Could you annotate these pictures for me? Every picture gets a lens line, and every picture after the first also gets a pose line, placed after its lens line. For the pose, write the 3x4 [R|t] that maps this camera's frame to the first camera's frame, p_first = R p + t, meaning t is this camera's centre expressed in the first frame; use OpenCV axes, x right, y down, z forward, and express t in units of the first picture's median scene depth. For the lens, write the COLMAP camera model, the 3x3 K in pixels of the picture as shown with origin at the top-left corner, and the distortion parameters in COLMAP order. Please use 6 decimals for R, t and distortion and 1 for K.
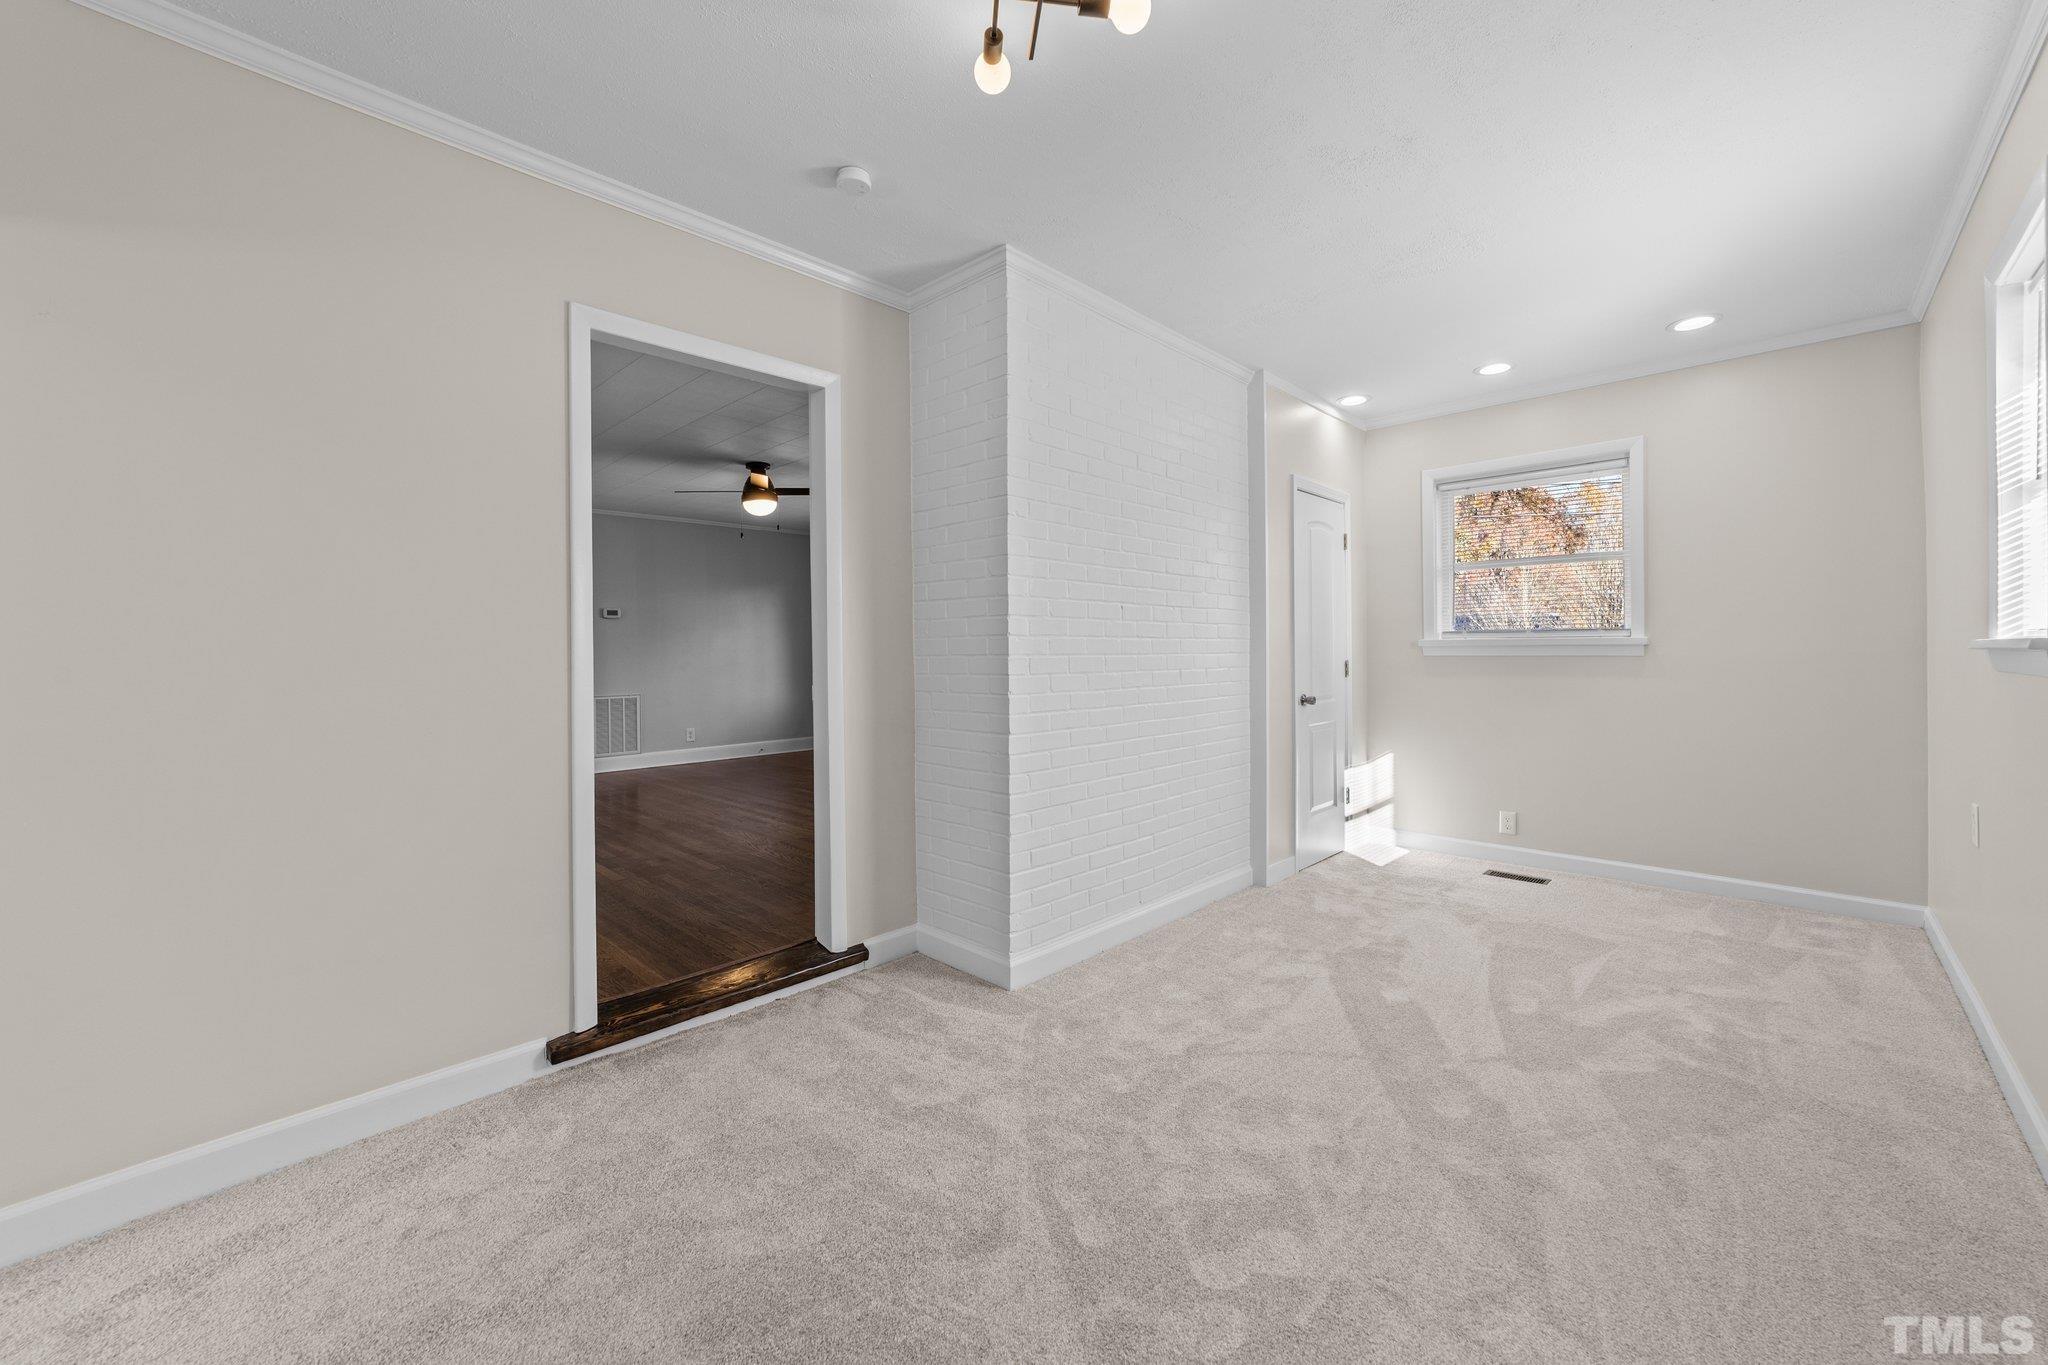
lens RADIAL K [[797.4, 0, 1015.9], [0, 797.4, 654.0], [0, 0, 1]] dist [-0.000669, 0.000193]
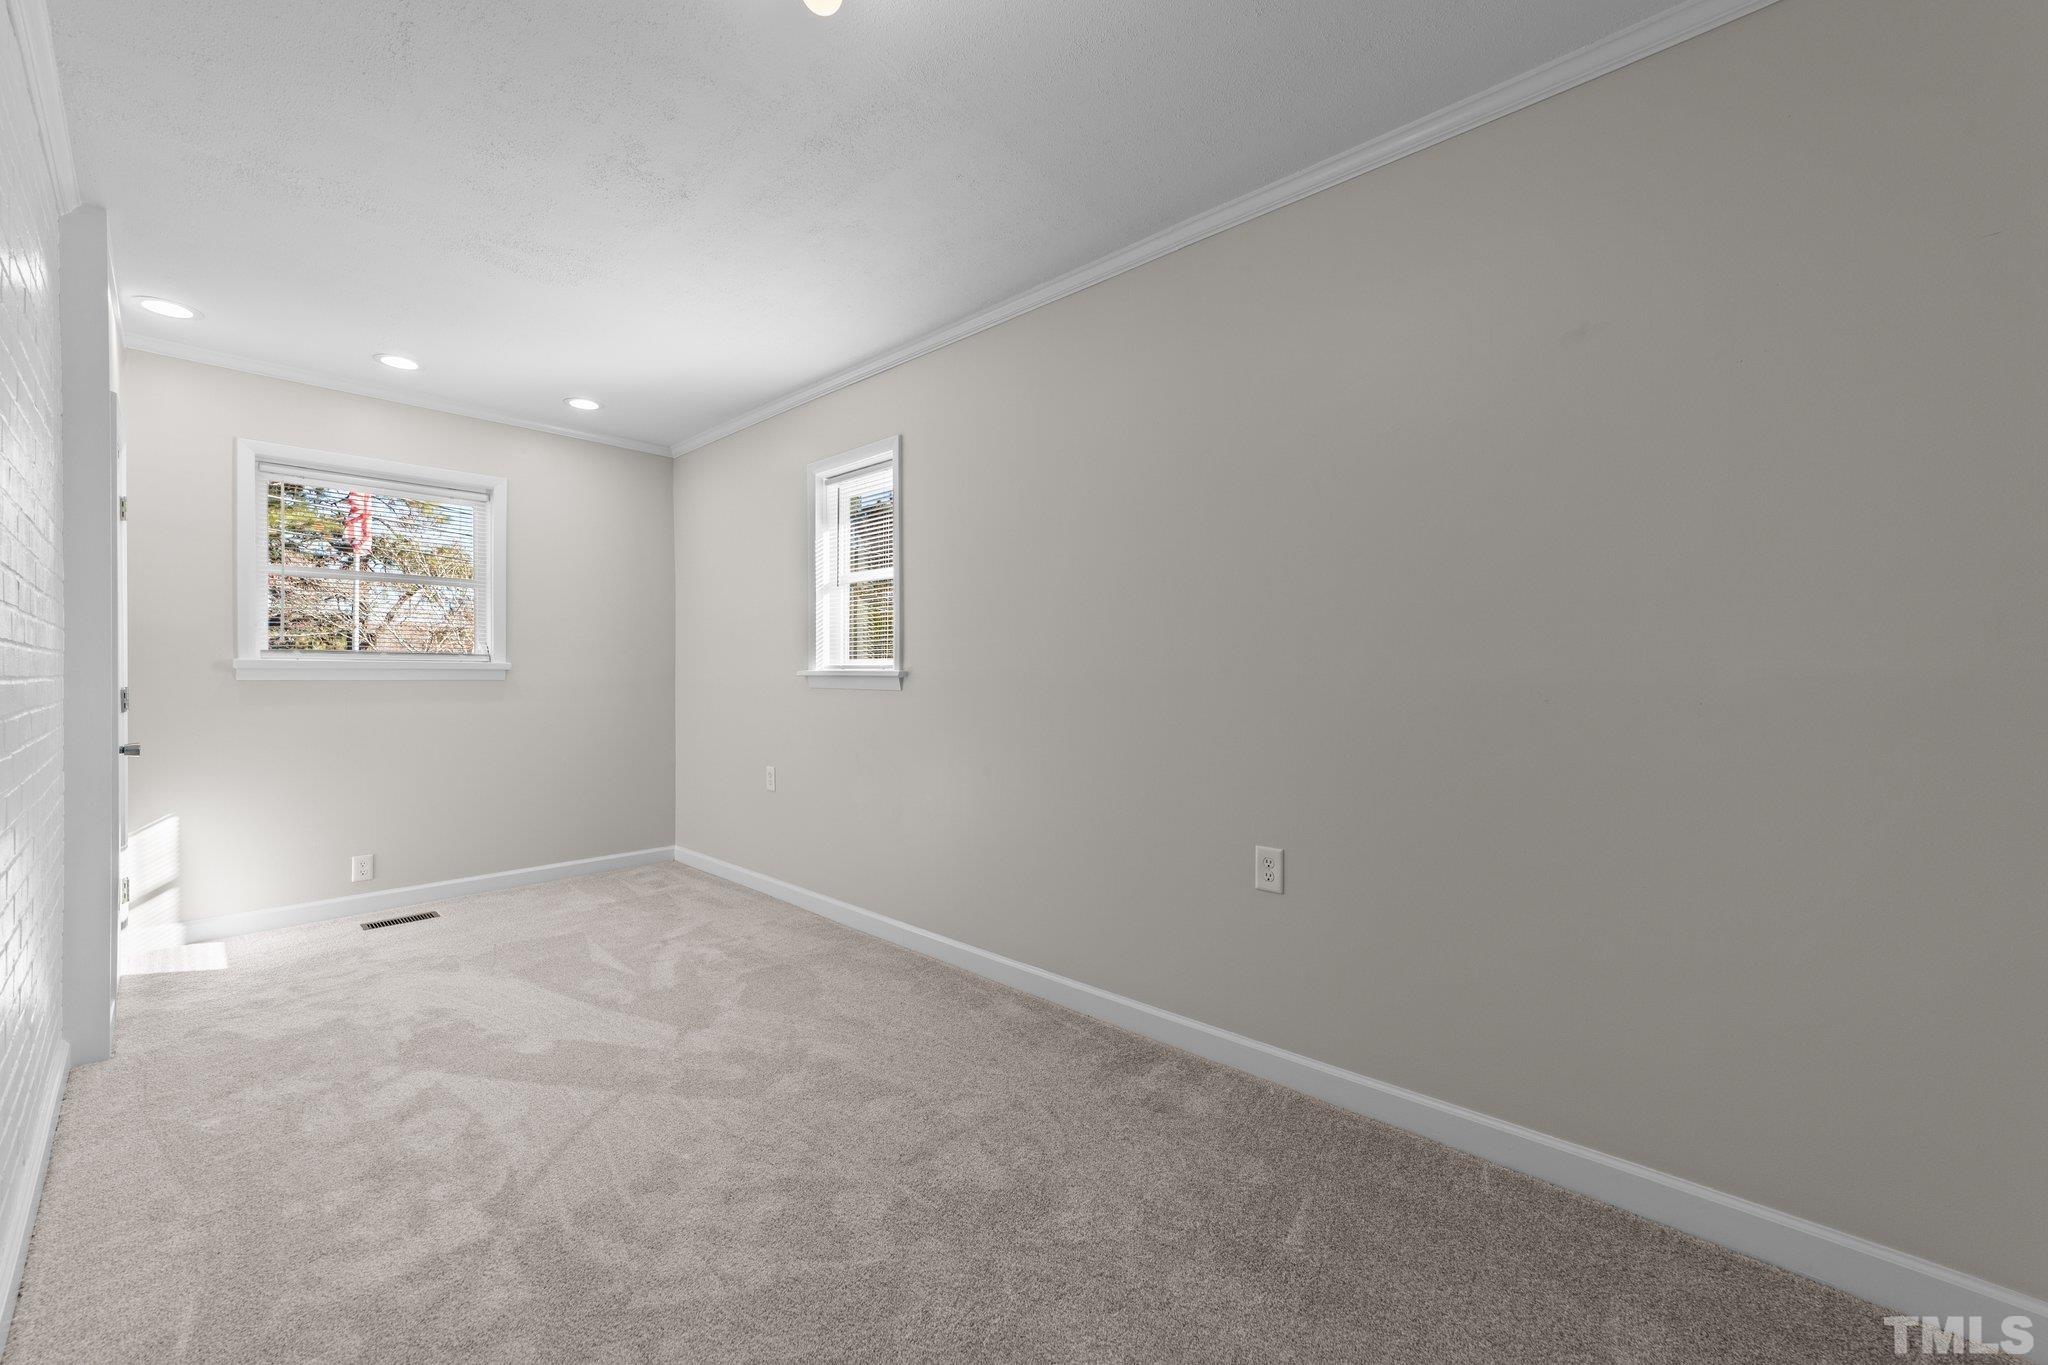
lens RADIAL K [[797.4, 0, 1023.3], [0, 797.4, 680.6], [0, 0, 1]] dist [-0.000669, 0.000193]
pose [[-0.032546, 0.000112, 0.999470, -0.434334], [-0.001426, 0.999999, -0.000158, 0.002474], [-0.999469, -0.001431, -0.032546, 0.431329]]
